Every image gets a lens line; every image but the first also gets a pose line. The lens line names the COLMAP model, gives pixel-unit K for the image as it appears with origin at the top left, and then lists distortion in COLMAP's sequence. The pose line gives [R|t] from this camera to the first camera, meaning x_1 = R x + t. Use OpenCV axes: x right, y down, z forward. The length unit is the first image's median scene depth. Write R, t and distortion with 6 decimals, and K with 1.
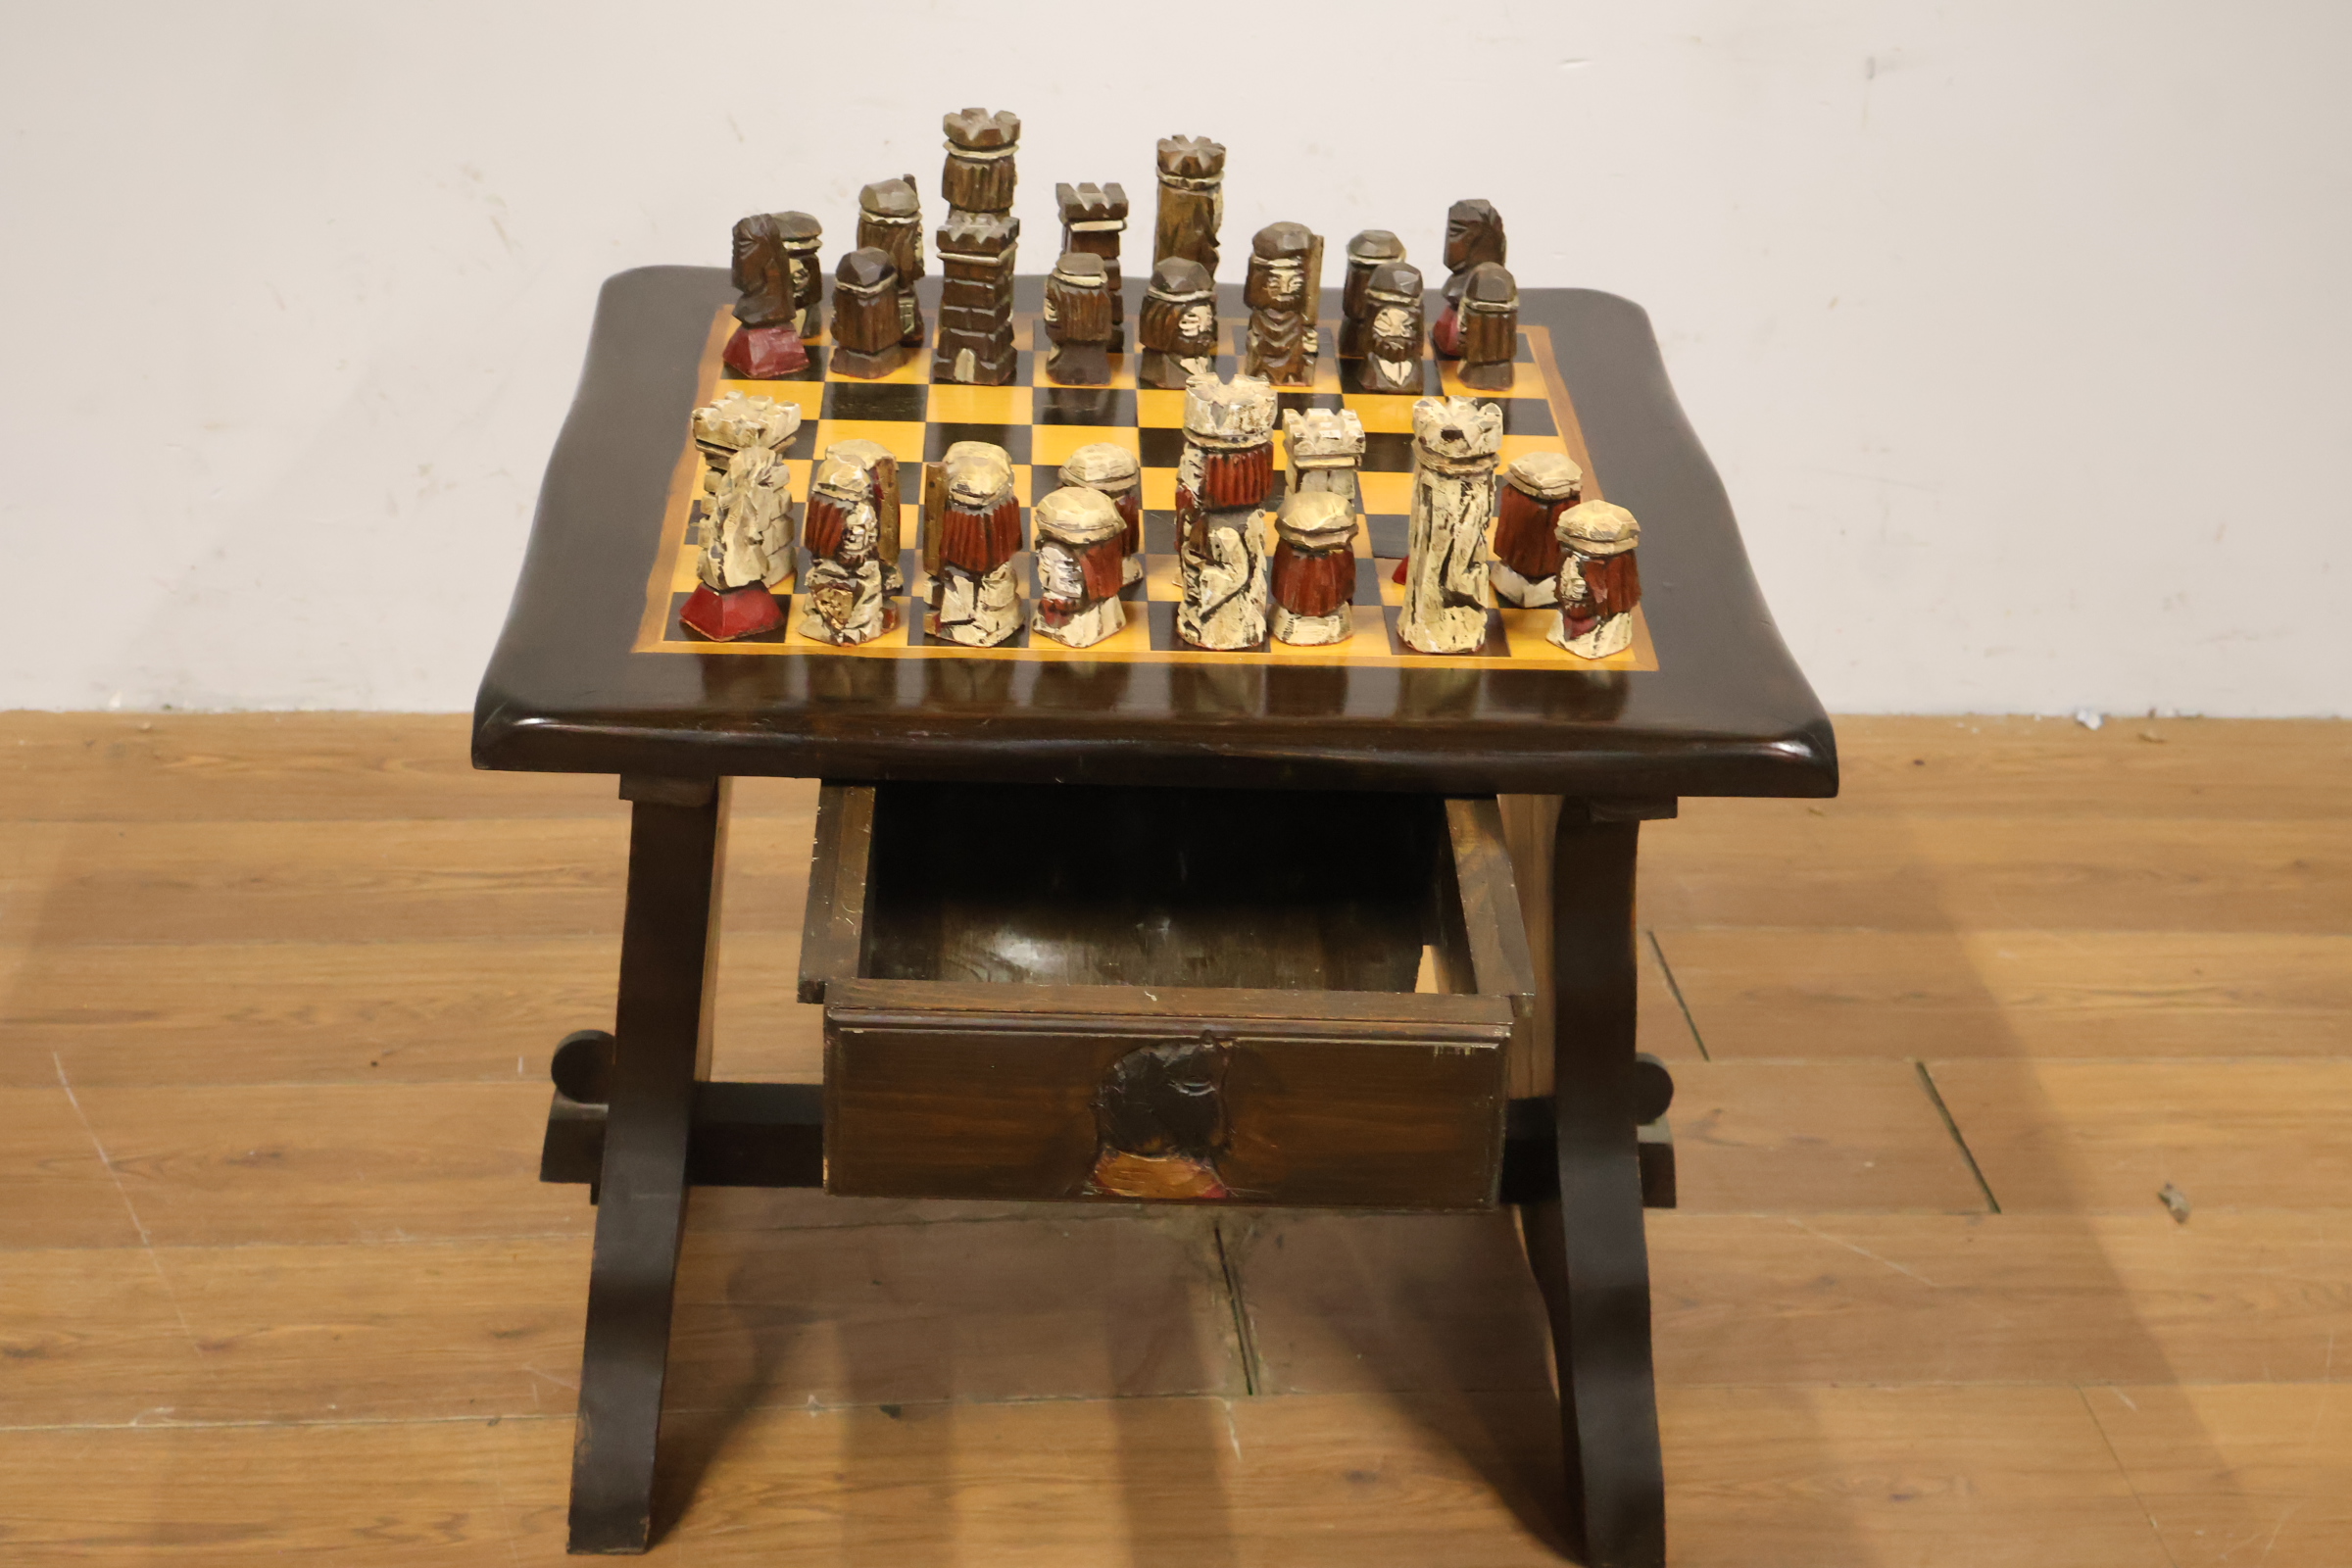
lens RADIAL K [[3720.4, 0, 1178.9], [0, 3720.4, 790.0], [0, 0, 1]] dist [0.011256, 0.000000]
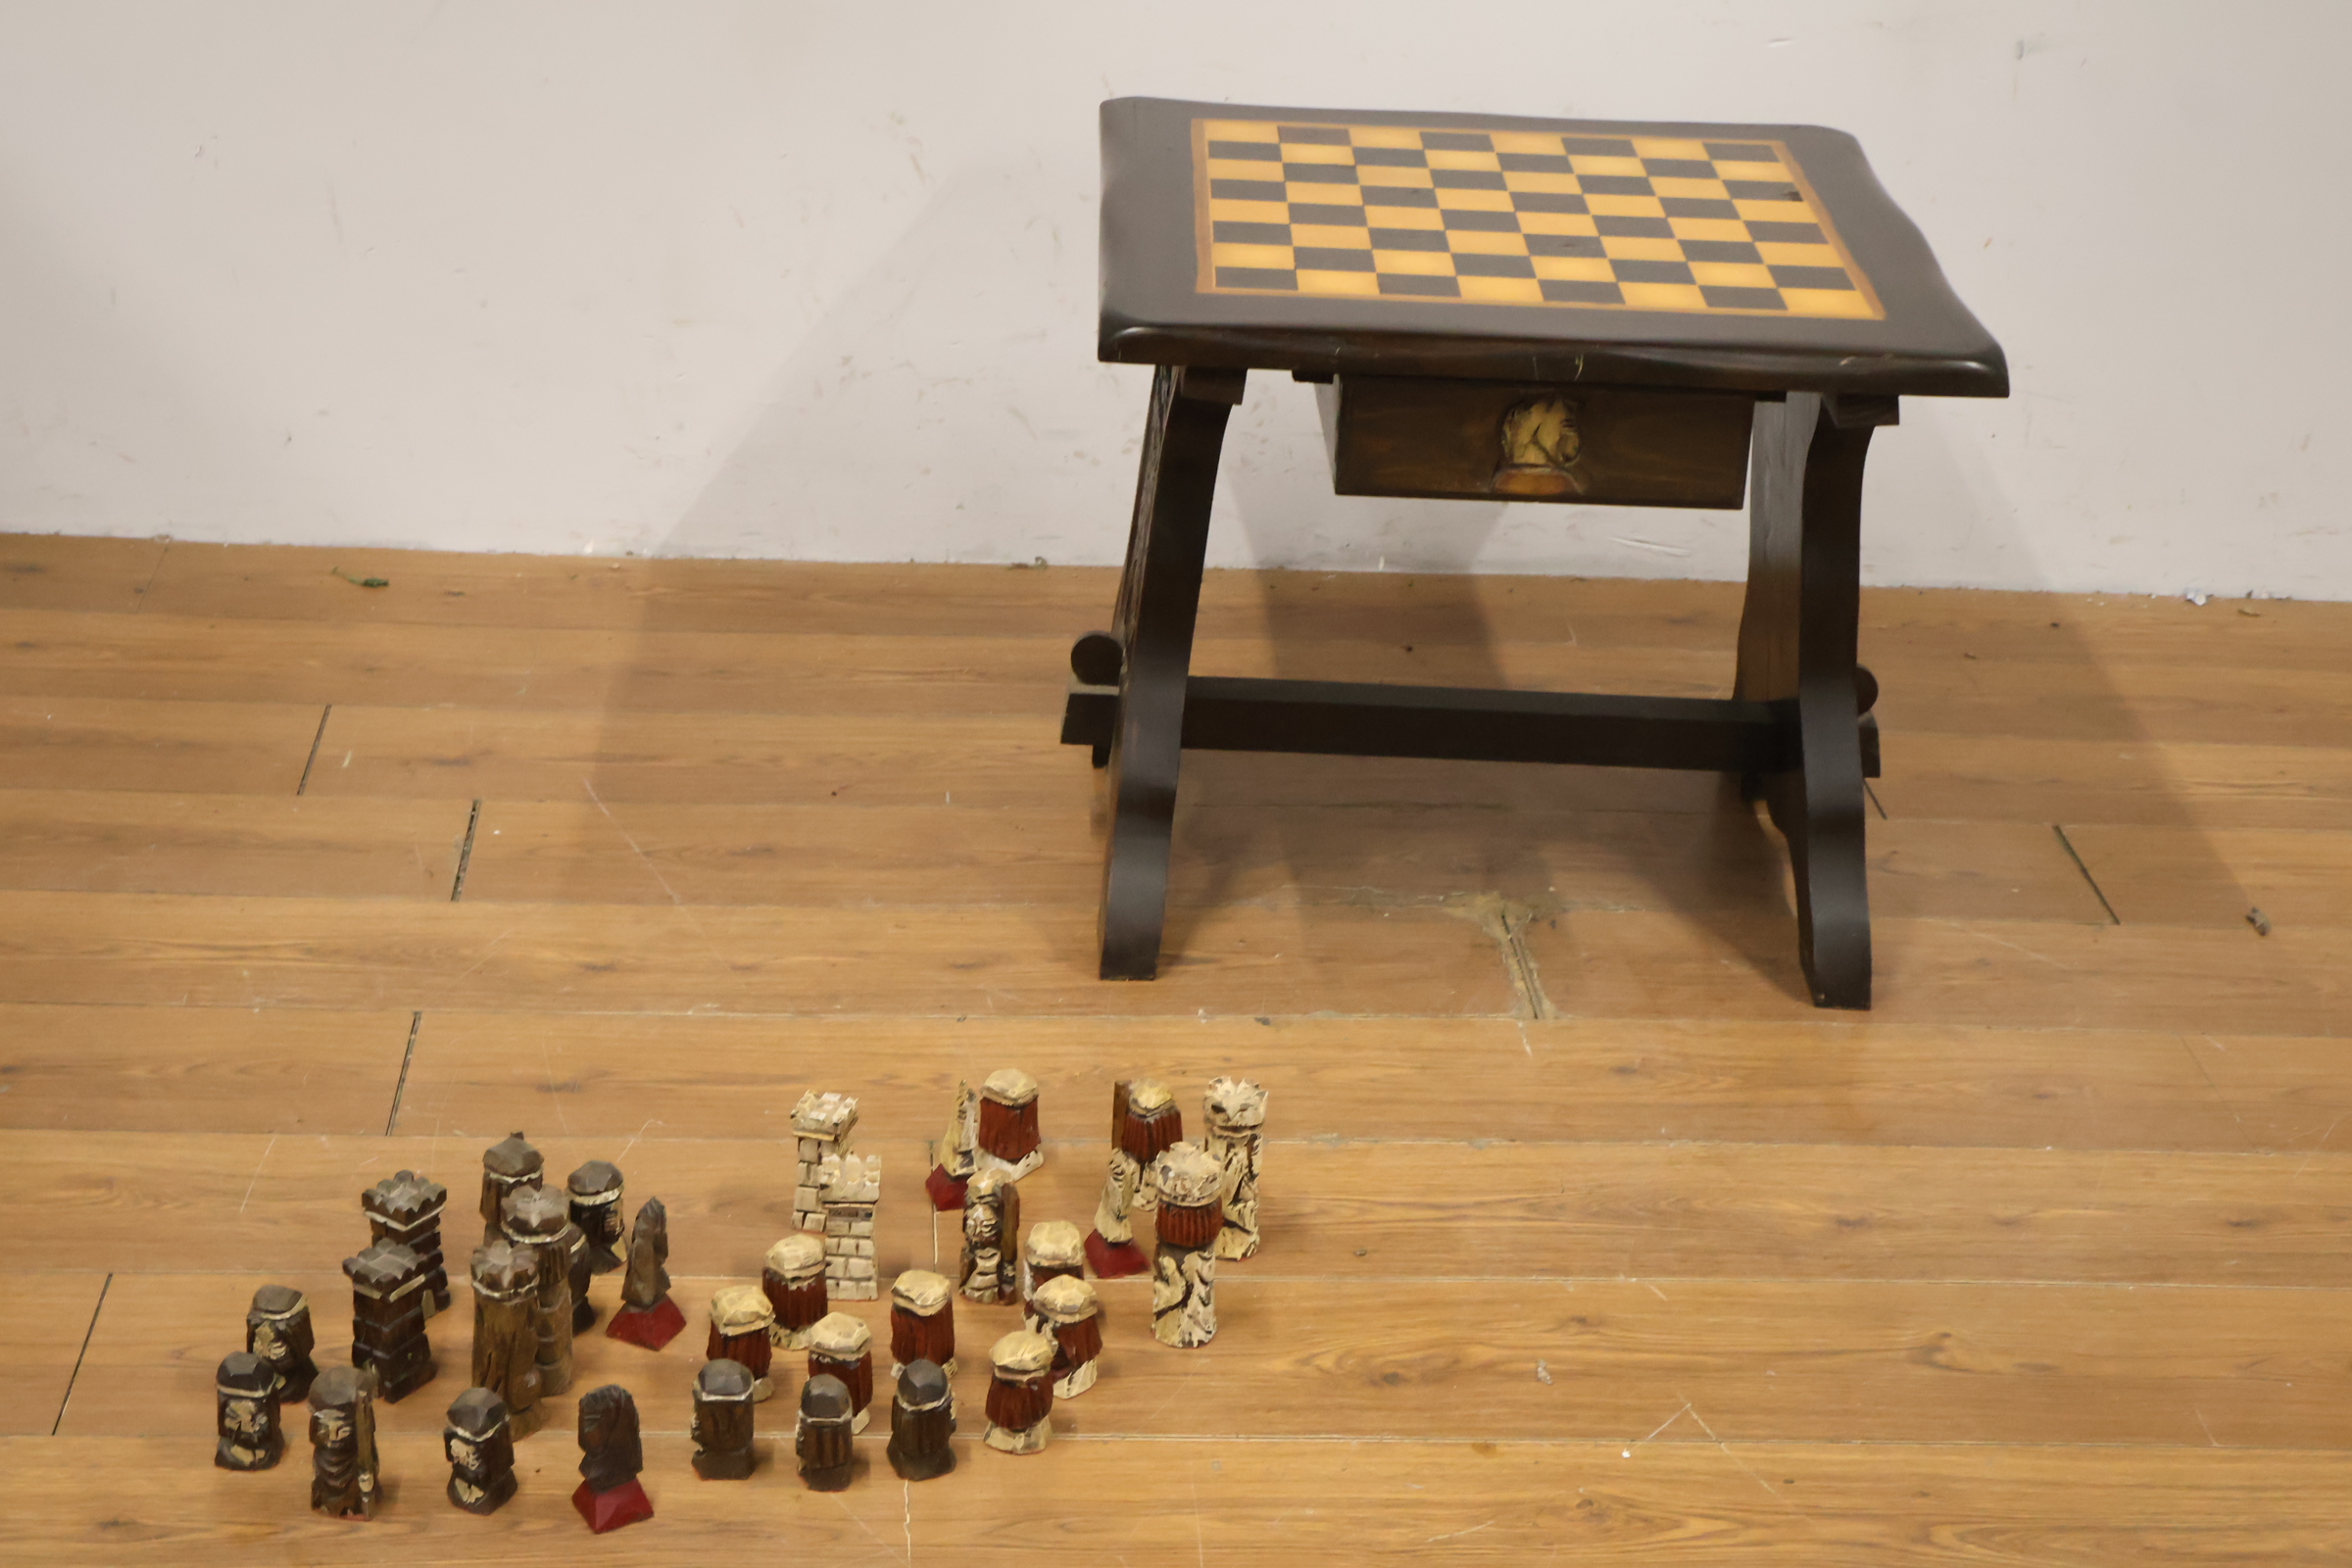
lens RADIAL K [[3720.4, 0, 1188.6], [0, 3720.4, 778.1], [0, 0, 1]] dist [0.011256, 0.000000]
pose [[0.999461, 0.015660, -0.028846, -0.065749], [-0.016863, 0.998979, -0.041910, 0.134594], [0.028160, 0.042374, 0.998705, -0.301193]]
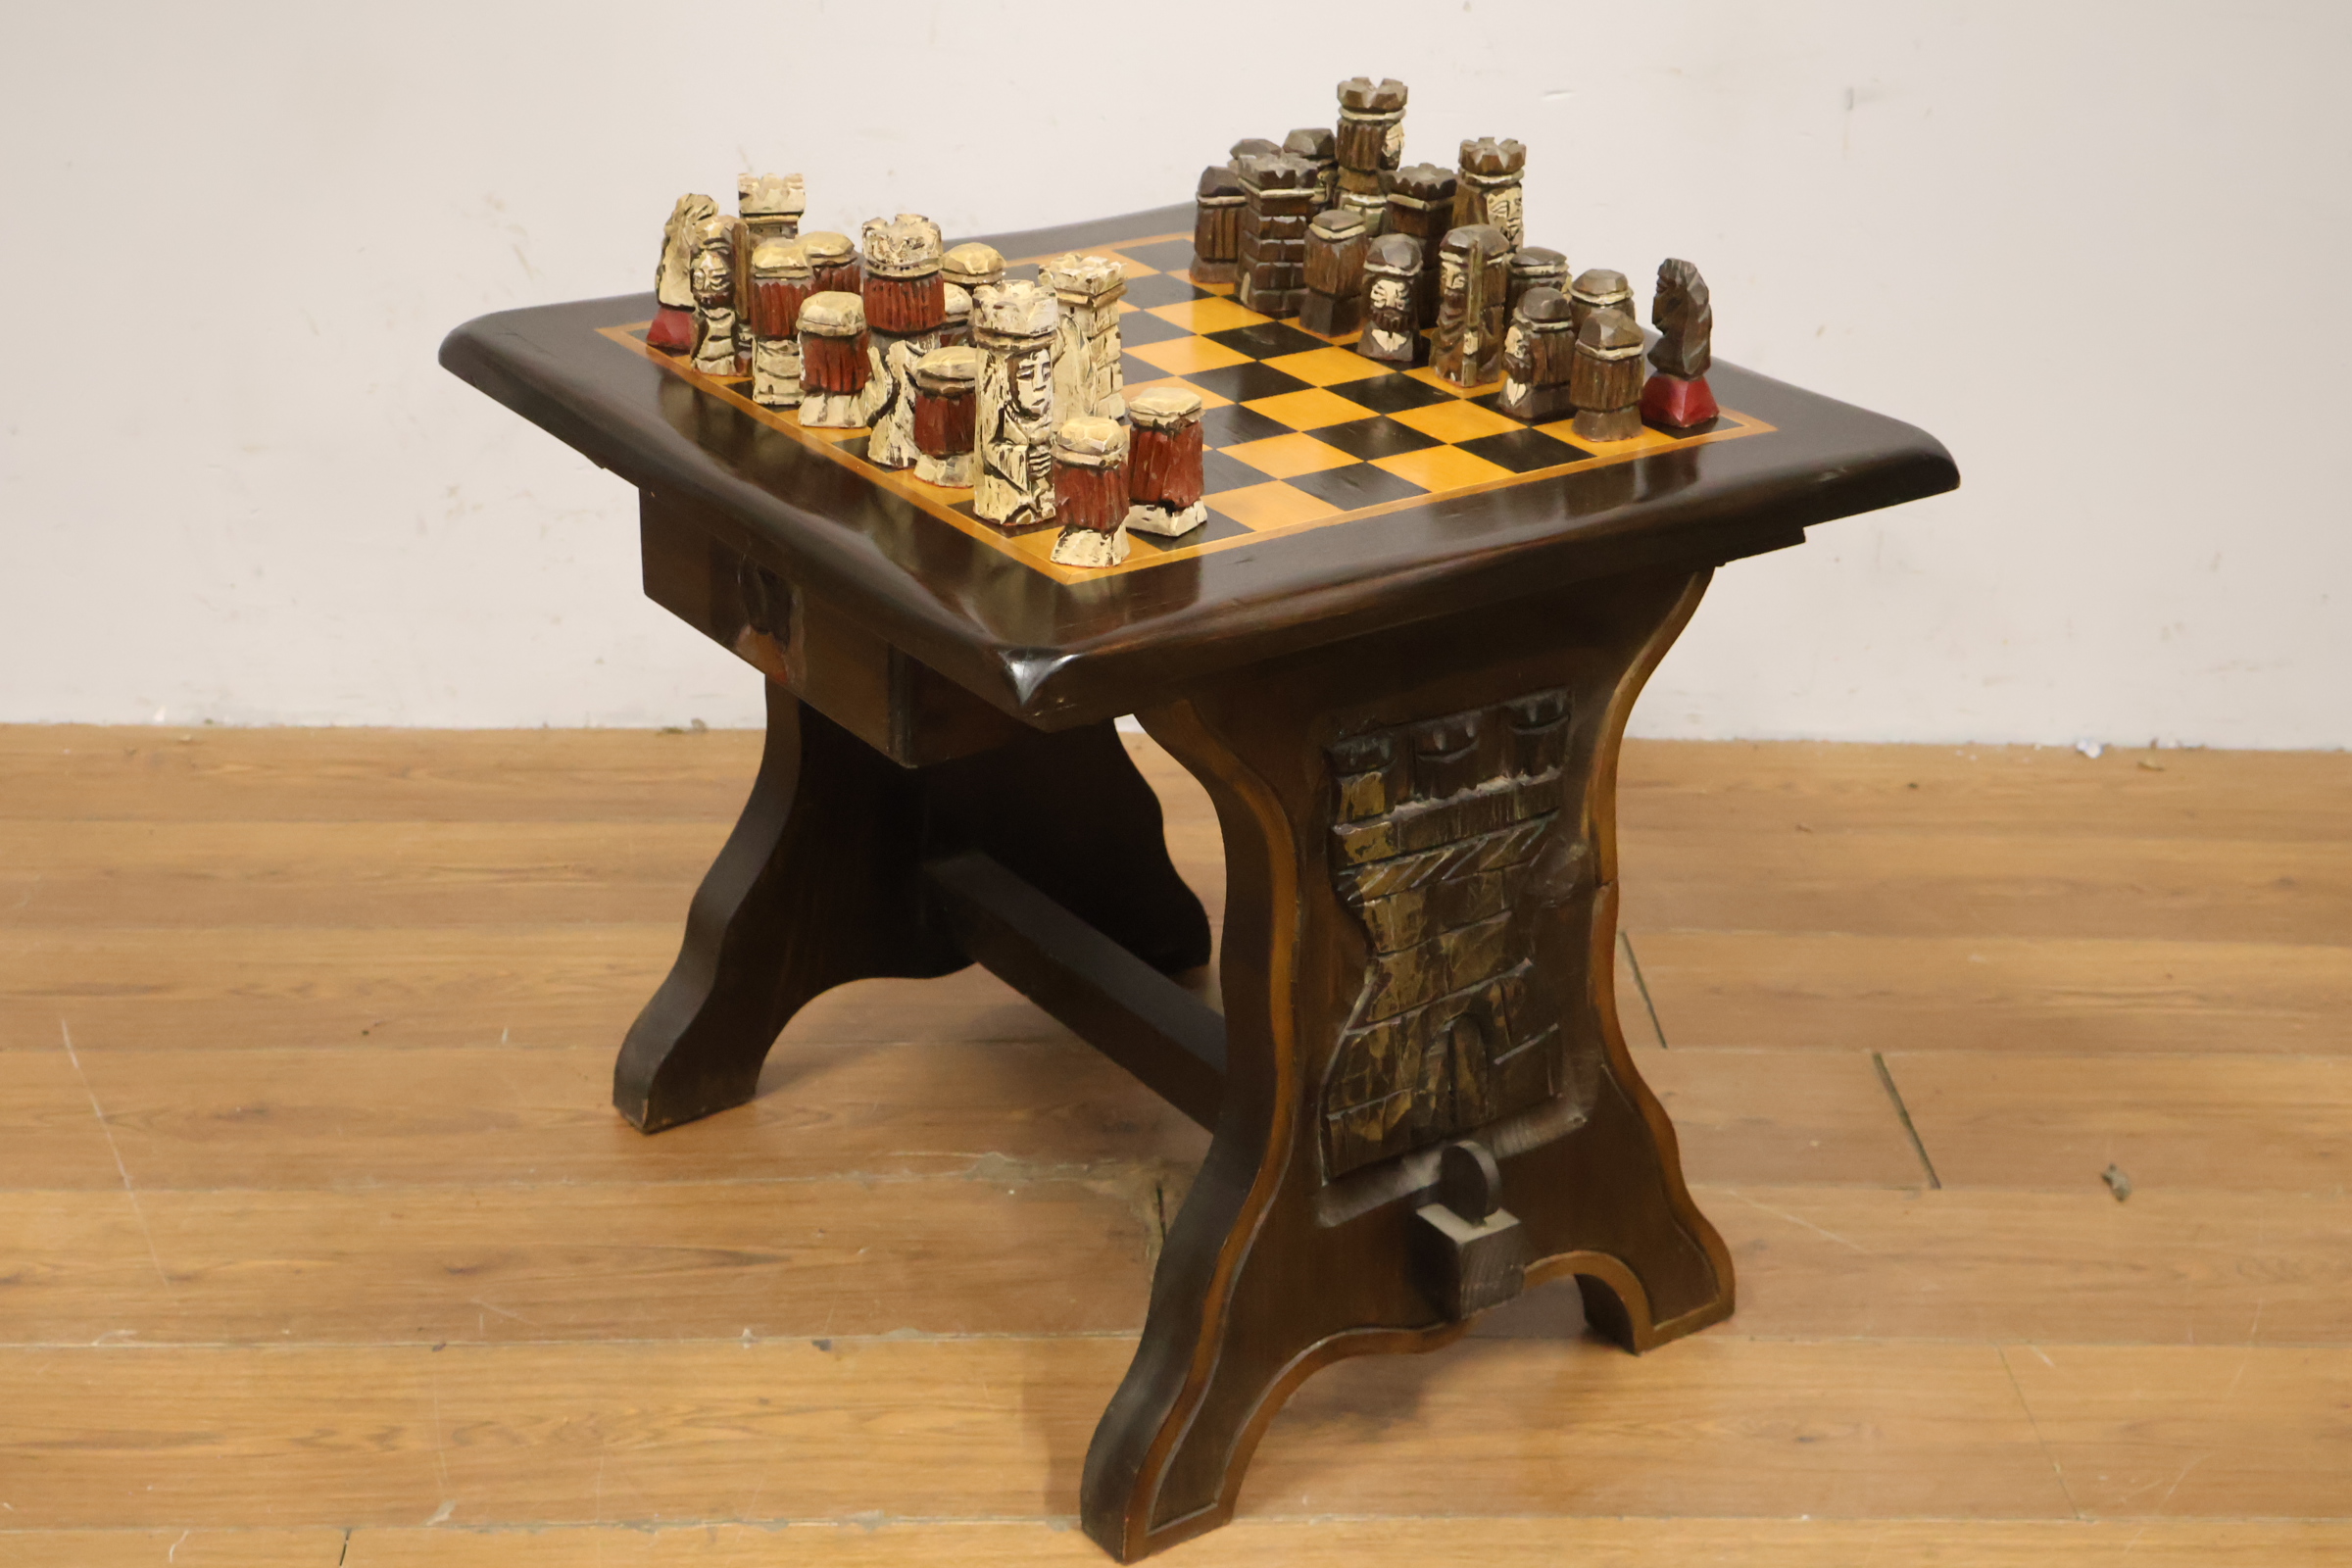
lens RADIAL K [[3720.4, 0, 1175.1], [0, 3720.4, 784.9], [0, 0, 1]] dist [0.011256, 0.000000]
pose [[0.998337, 0.004037, -0.057508, 0.077666], [-0.007075, 0.998584, -0.052728, 0.064662], [0.057214, 0.053048, 0.996952, -0.029568]]
